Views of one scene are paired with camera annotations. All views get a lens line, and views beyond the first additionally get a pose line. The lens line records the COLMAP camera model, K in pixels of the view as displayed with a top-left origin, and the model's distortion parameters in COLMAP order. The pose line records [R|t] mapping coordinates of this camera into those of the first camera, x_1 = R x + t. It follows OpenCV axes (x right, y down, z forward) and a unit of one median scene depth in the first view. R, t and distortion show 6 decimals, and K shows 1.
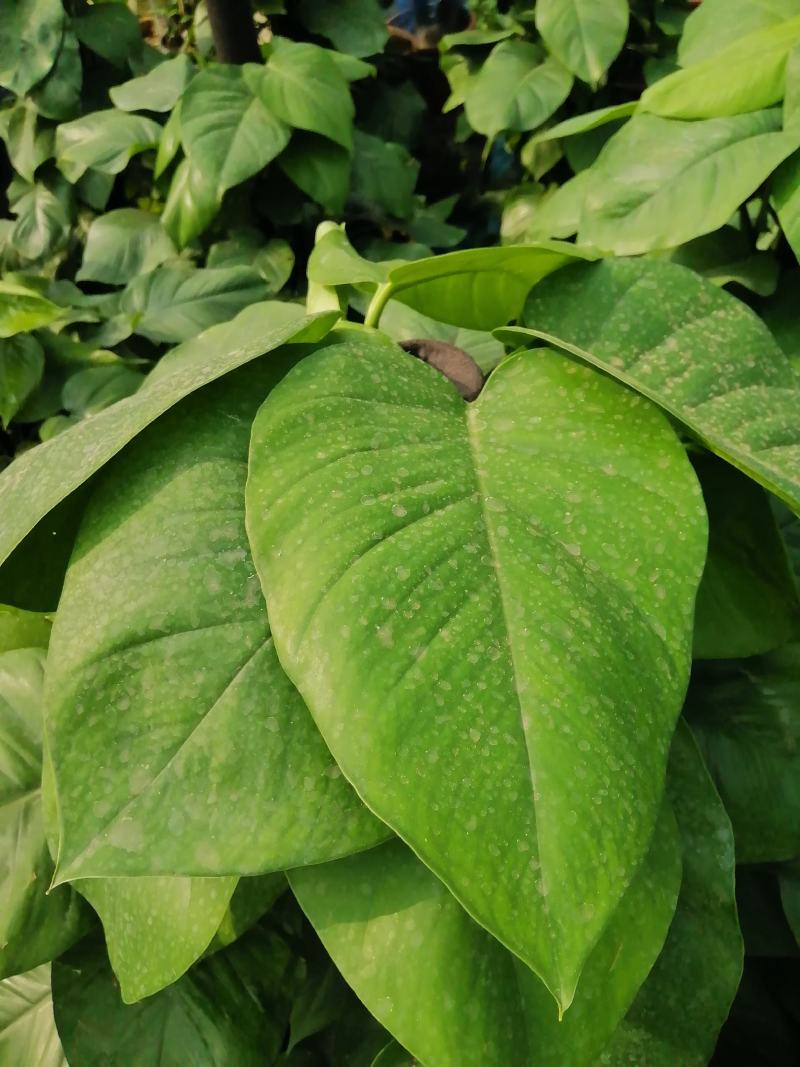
lens RADIAL K [[838.8, 0, 404.4], [0, 838.8, 542.5], [0, 0, 1]] dist [0.074507, -0.099796]
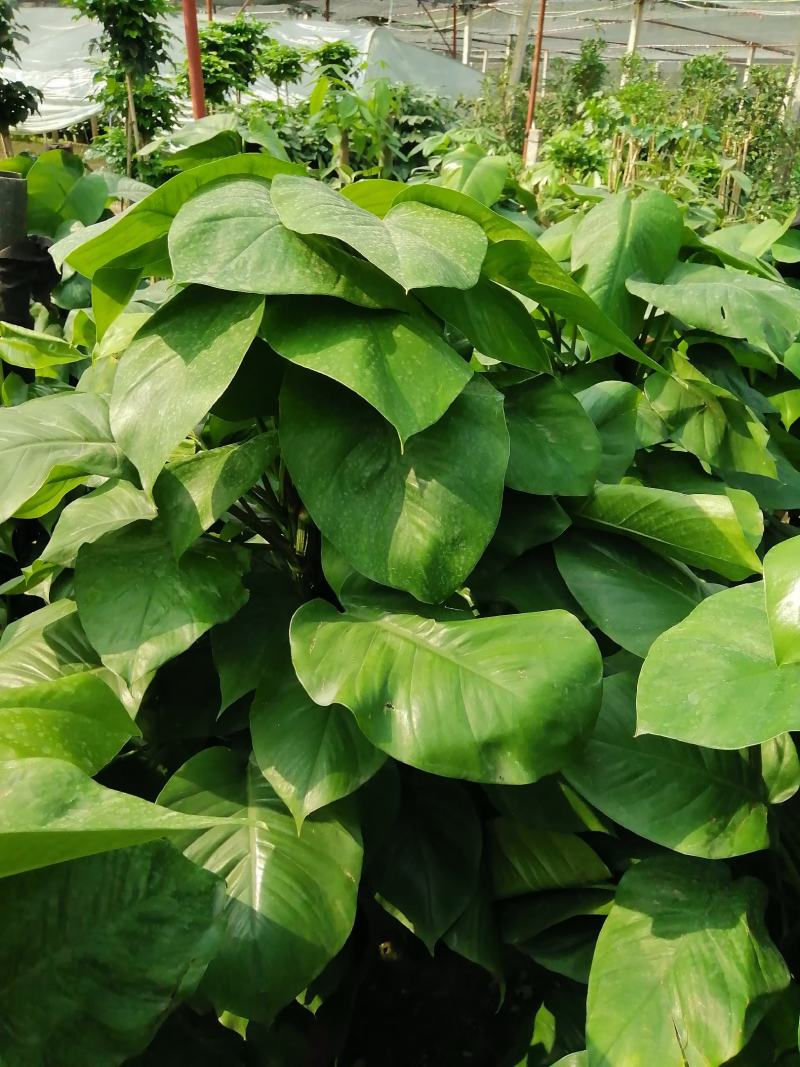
lens RADIAL K [[838.8, 0, 404.4], [0, 838.8, 542.5], [0, 0, 1]] dist [0.074507, -0.099796]
pose [[0.991984, 0.074318, 0.102200, -0.007593], [-0.030037, 0.924265, -0.380567, 1.669537], [-0.122743, 0.374446, 0.919089, -0.713048]]
